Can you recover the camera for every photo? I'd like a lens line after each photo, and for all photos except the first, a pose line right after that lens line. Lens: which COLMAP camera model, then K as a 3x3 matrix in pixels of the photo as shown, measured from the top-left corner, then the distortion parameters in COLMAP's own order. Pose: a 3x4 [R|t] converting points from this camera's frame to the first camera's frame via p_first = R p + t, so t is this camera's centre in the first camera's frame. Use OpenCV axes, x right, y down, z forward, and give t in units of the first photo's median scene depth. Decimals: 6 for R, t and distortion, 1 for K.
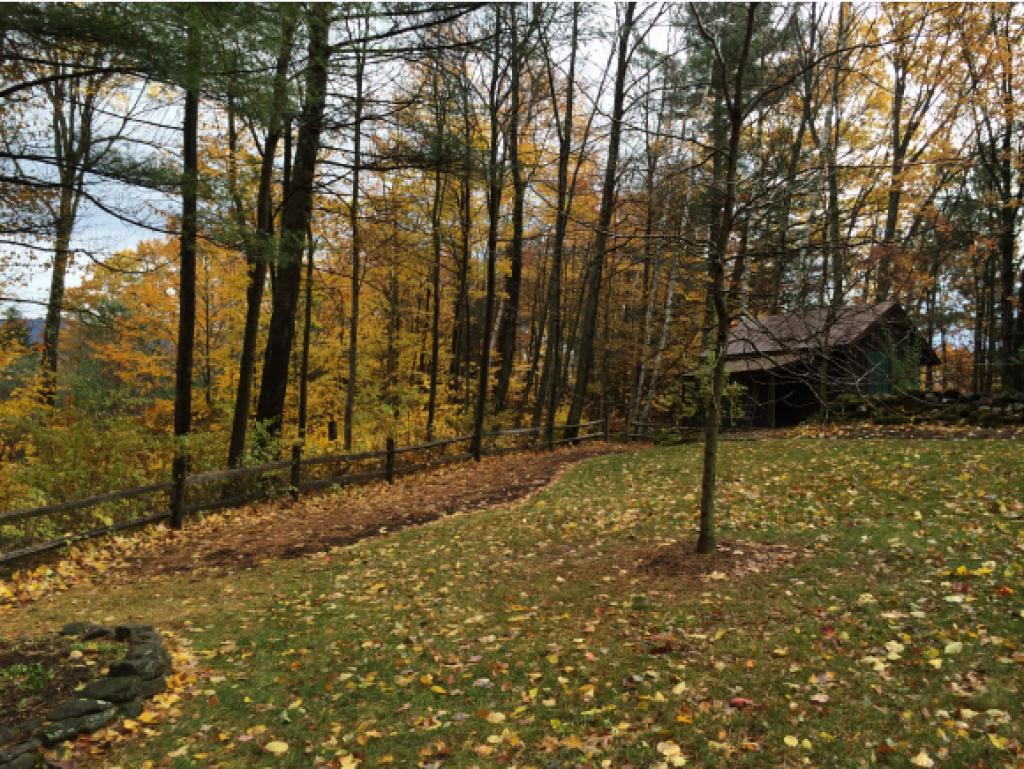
lens RADIAL K [[891.0, 0, 512.2], [0, 891.0, 383.4], [0, 0, 1]] dist [0.008084, -0.005717]
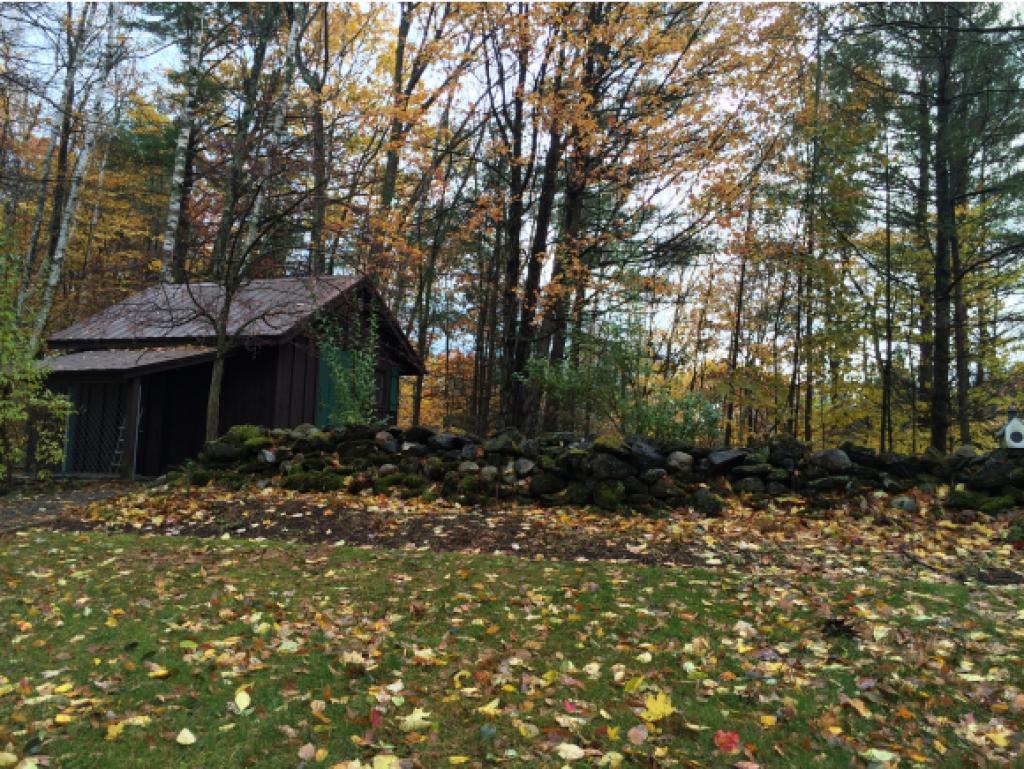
lens RADIAL K [[891.0, 0, 512.0], [0, 891.0, 383.4], [0, 0, 1]] dist [0.008084, -0.005717]
pose [[0.868604, 0.043705, 0.493576, 0.255778], [-0.047750, 0.998850, -0.004414, -0.019206], [-0.493201, -0.019734, 0.869692, 0.469530]]
